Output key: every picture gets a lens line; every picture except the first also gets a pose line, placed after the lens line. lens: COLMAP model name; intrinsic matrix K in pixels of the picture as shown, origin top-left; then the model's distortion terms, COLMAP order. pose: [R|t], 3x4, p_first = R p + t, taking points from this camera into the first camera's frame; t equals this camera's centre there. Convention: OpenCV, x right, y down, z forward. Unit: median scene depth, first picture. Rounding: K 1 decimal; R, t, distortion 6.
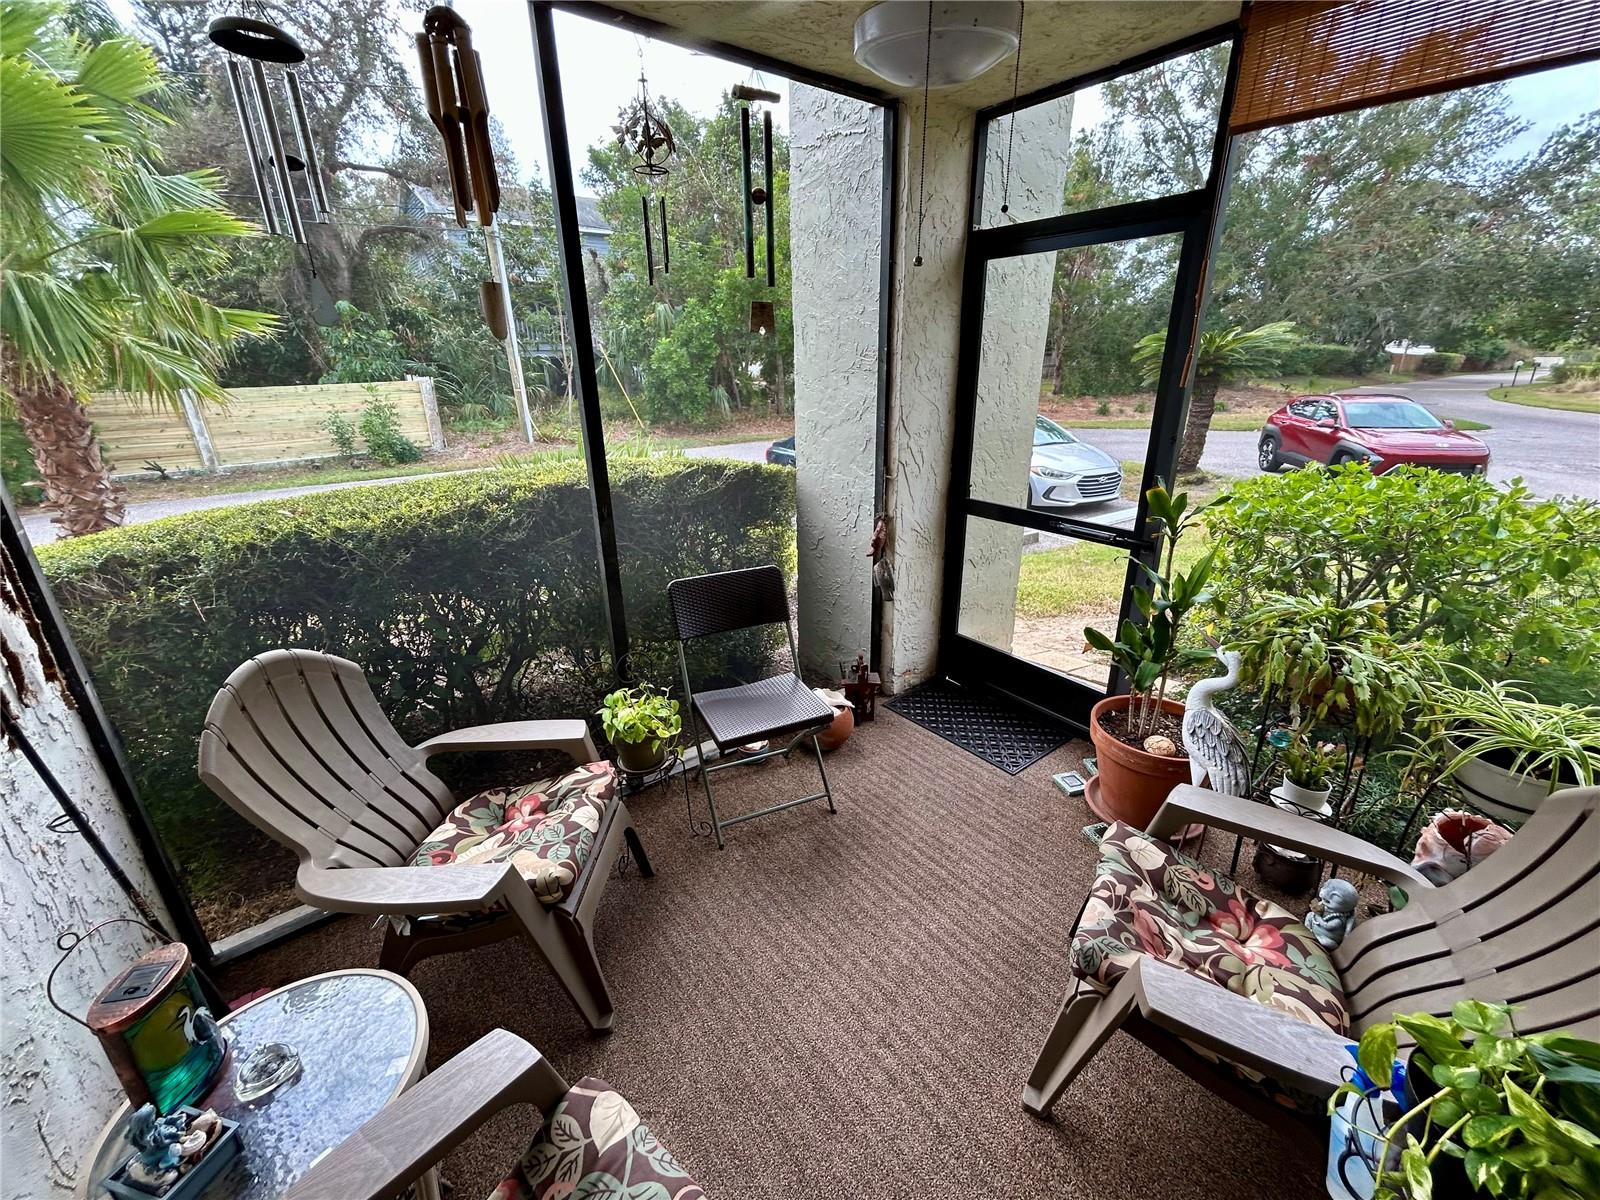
lens RADIAL K [[651.9, 0, 800.9], [0, 651.9, 597.4], [0, 0, 1]] dist [-0.003219, 0.002460]
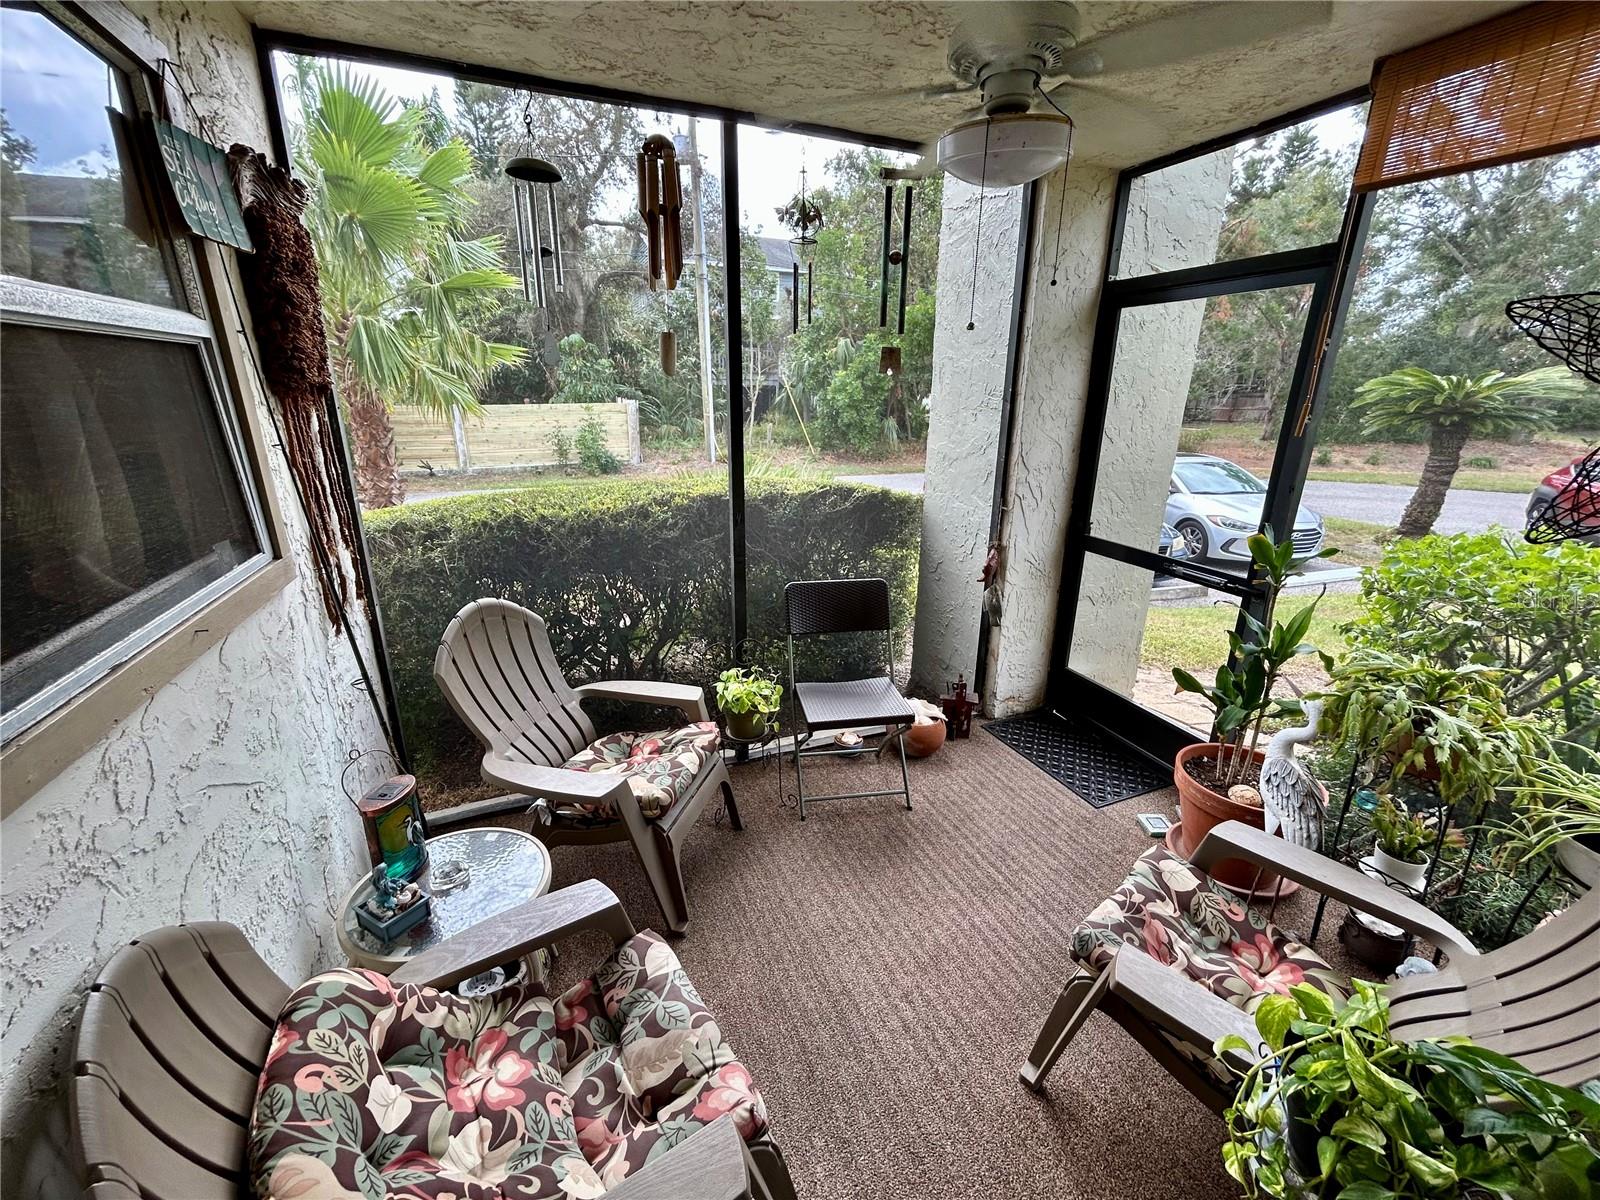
lens RADIAL K [[651.9, 0, 800.9], [0, 651.9, 597.4], [0, 0, 1]] dist [-0.003219, 0.002460]
pose [[0.965649, 0.101863, -0.239053, 0.094316], [-0.112163, 0.993242, -0.029846, 0.030927], [0.234398, 0.055634, 0.970548, -0.110031]]
